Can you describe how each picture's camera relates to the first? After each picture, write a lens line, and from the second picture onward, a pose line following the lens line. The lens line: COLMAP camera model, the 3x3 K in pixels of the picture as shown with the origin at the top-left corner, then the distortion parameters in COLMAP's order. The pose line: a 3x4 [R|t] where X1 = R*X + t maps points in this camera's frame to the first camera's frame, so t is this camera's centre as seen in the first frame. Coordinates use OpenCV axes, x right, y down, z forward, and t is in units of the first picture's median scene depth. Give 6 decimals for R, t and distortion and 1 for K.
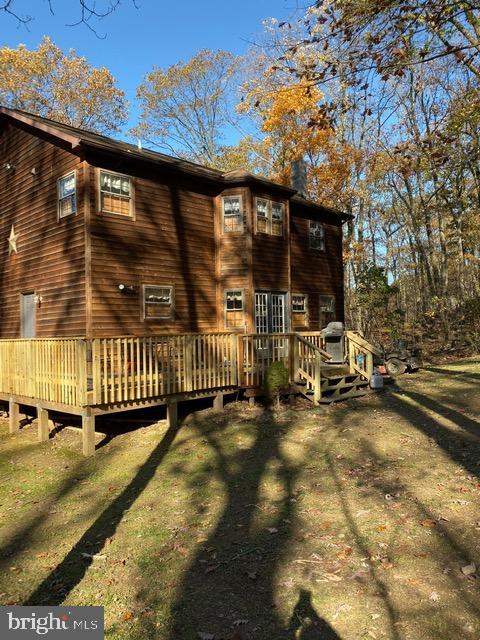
lens RADIAL K [[489.6, 0, 240.2], [0, 489.6, 315.1], [0, 0, 1]] dist [0.023483, 0.009785]
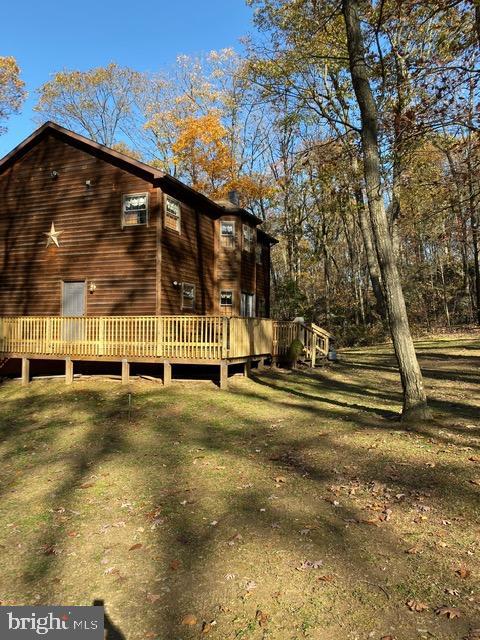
lens RADIAL K [[489.6, 0, 239.4], [0, 489.6, 324.9], [0, 0, 1]] dist [0.023483, 0.009785]
pose [[0.920329, 0.042923, 0.388783, -0.535509], [-0.048703, 0.998801, 0.005018, 0.037875], [-0.388101, -0.023553, 0.921316, -0.288814]]
